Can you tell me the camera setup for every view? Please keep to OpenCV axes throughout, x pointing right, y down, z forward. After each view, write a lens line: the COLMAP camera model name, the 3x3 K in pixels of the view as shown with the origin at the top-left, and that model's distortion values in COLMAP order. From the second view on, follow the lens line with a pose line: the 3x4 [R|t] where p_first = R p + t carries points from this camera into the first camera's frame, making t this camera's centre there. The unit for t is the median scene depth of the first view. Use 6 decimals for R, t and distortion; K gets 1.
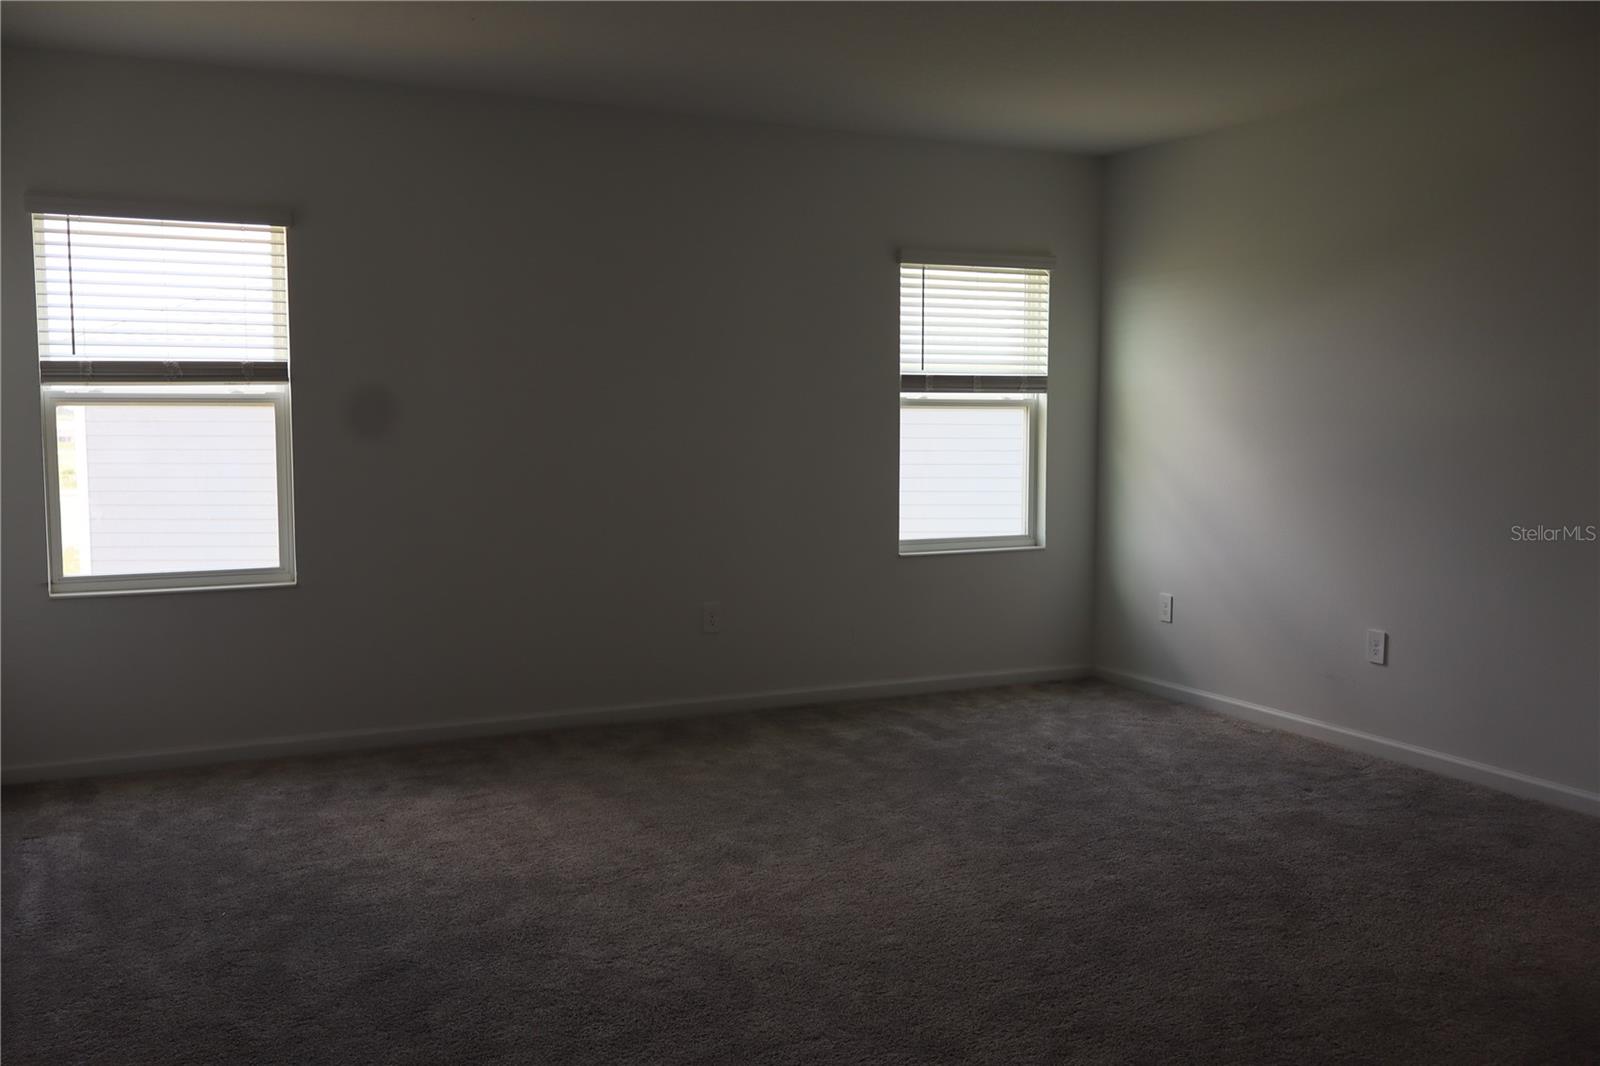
lens RADIAL K [[1411.6, 0, 798.5], [0, 1411.6, 526.4], [0, 0, 1]] dist [0.001362, -0.025655]
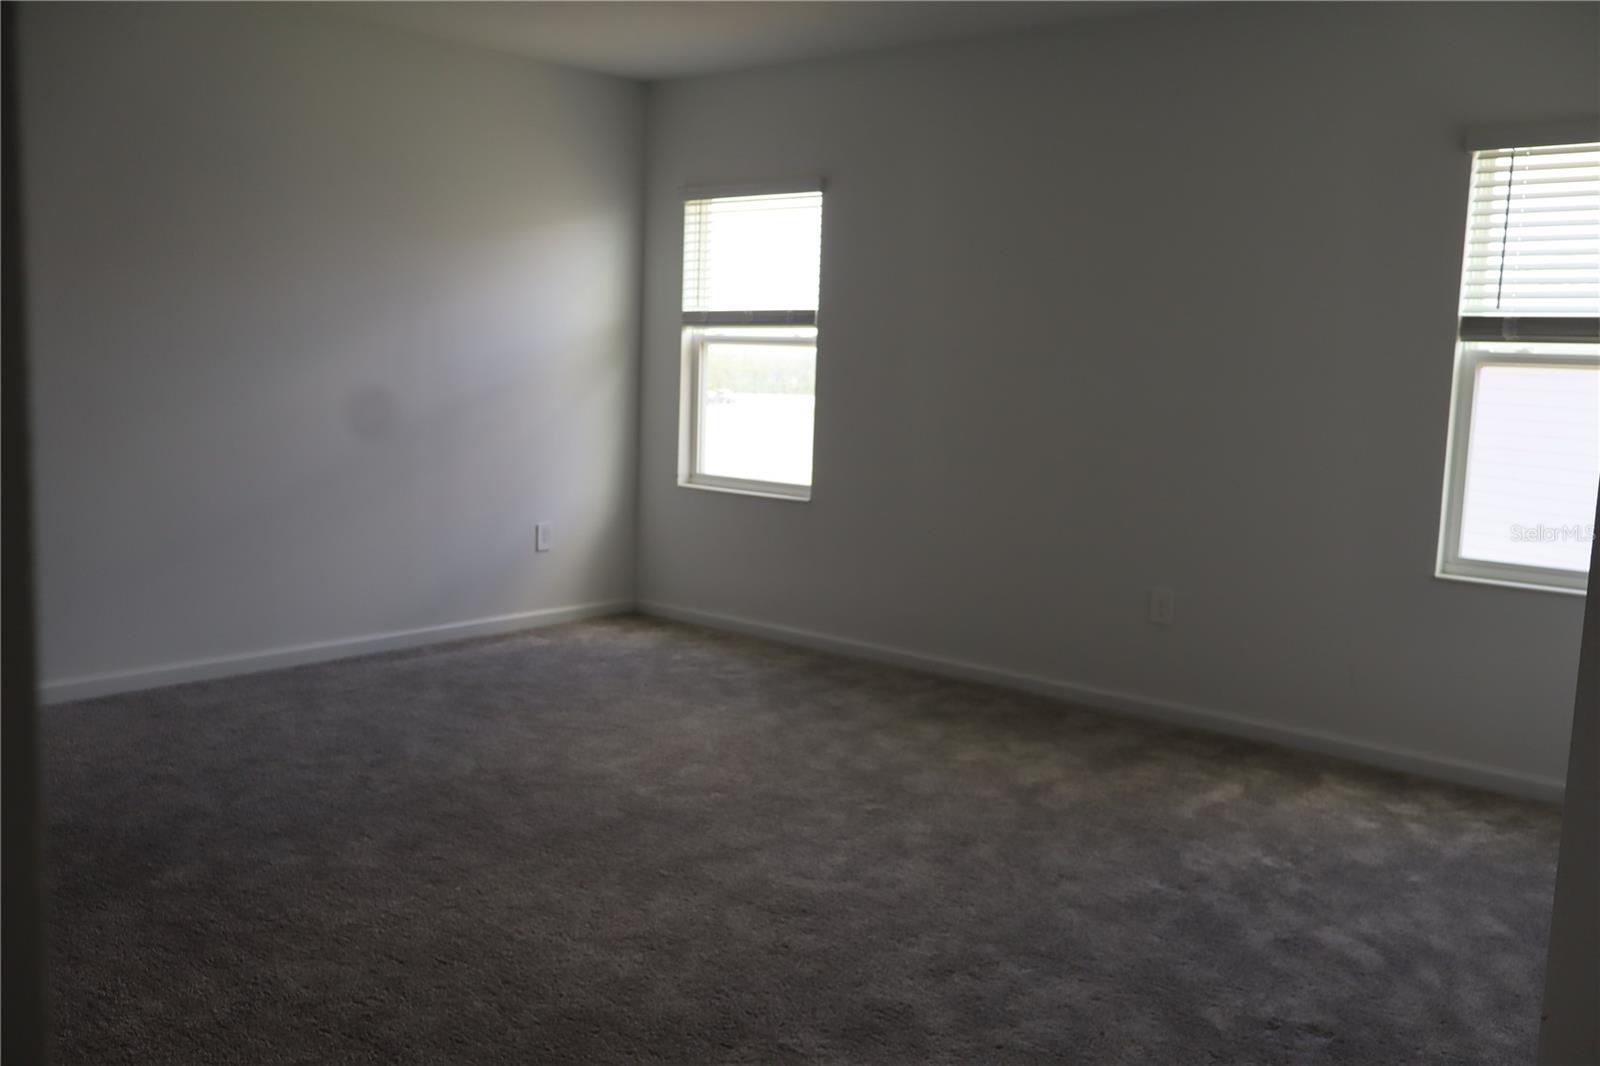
lens RADIAL K [[1411.6, 0, 791.7], [0, 1411.6, 535.2], [0, 0, 1]] dist [0.001362, -0.025655]
pose [[0.396981, 0.128602, -0.908772, 0.719459], [-0.100813, 0.990254, 0.096094, -0.042542], [0.912273, 0.053469, 0.406077, 0.526665]]
